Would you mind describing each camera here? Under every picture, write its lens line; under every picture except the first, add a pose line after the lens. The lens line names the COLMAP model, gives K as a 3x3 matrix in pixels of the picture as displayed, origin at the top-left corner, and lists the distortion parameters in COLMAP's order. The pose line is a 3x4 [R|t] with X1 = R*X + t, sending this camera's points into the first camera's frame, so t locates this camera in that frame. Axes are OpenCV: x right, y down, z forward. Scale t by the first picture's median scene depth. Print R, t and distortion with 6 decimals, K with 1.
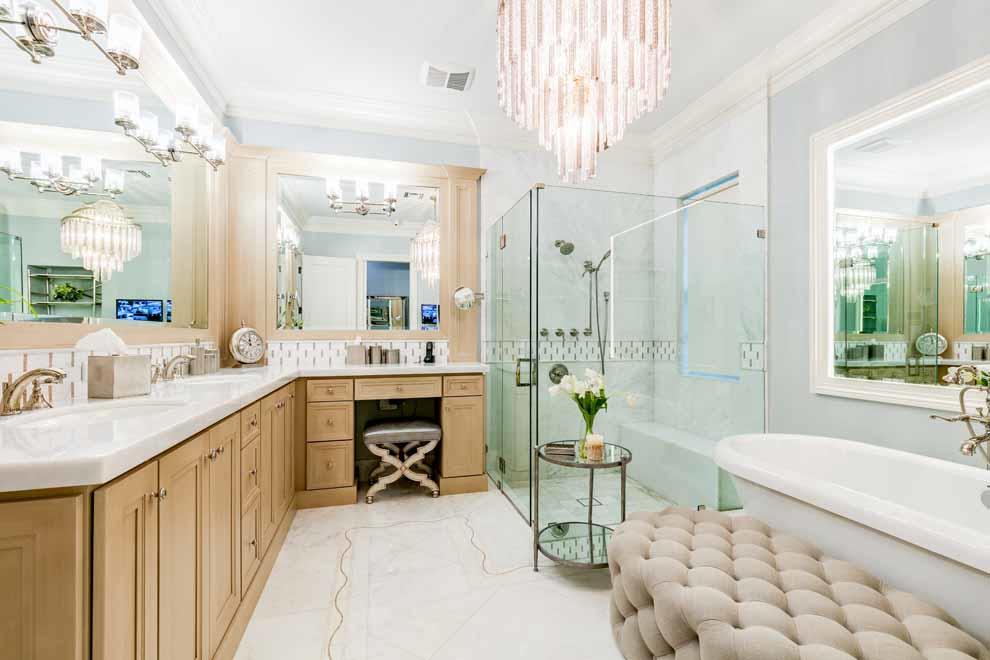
lens RADIAL K [[443.5, 0, 496.8], [0, 443.5, 331.6], [0, 0, 1]] dist [0.000713, 0.000444]
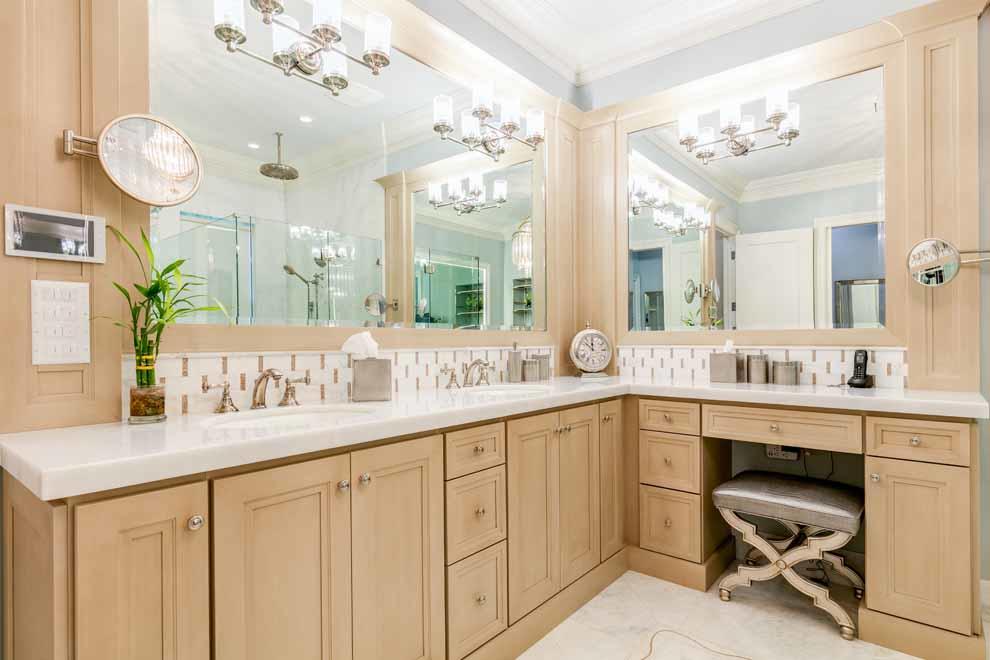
lens RADIAL K [[518.9, 0, 495.2], [0, 518.9, 337.5], [0, 0, 1]] dist [0.003557, -0.000291]
pose [[0.574948, -0.000392, -0.818190, 0.135372], [0.006817, 0.999967, 0.004311, 0.001385], [0.818161, -0.008057, 0.574932, 0.291534]]
